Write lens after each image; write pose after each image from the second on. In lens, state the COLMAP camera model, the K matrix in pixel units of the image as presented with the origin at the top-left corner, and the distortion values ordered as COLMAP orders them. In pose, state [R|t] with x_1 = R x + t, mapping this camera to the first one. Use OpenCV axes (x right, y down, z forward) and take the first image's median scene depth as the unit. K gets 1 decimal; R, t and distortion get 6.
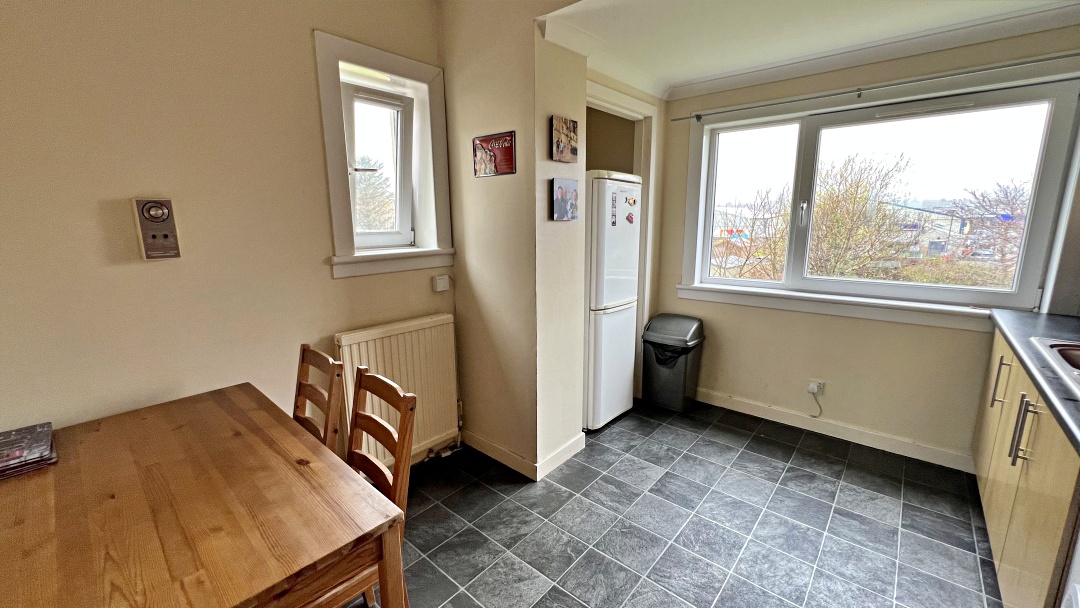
lens RADIAL K [[432.1, 0, 540.0], [0, 432.1, 304.0], [0, 0, 1]] dist [-0.001085, 0.000192]
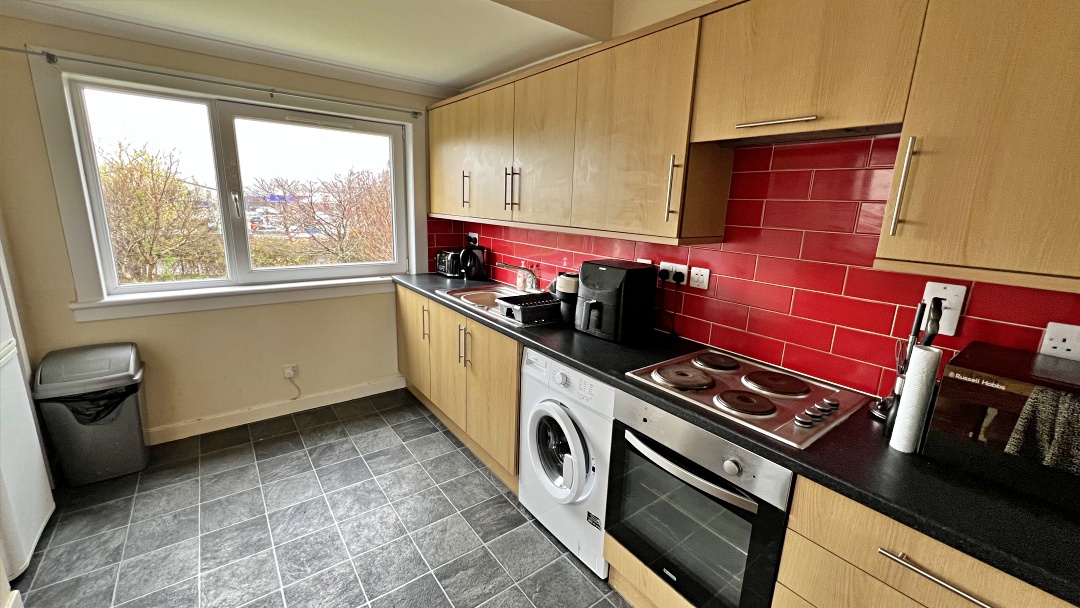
lens RADIAL K [[432.1, 0, 540.0], [0, 432.1, 304.0], [0, 0, 1]] dist [-0.001085, 0.000192]
pose [[0.203384, -0.204750, 0.957451, -0.246369], [0.152036, 0.972633, 0.175701, -0.070223], [-0.967223, 0.109832, 0.228947, 0.173979]]
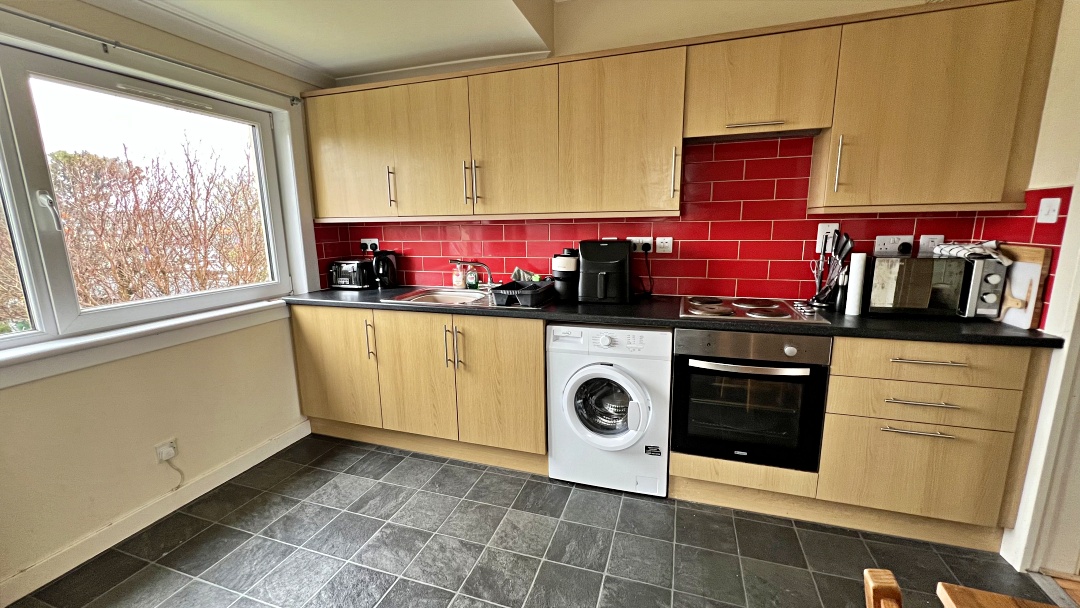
lens RADIAL K [[432.1, 0, 540.0], [0, 432.1, 304.0], [0, 0, 1]] dist [-0.001085, 0.000192]
pose [[-0.380351, -0.155257, 0.911717, -0.263720], [0.200272, 0.948591, 0.245086, -0.109706], [-0.902898, 0.275810, -0.329704, 0.696090]]
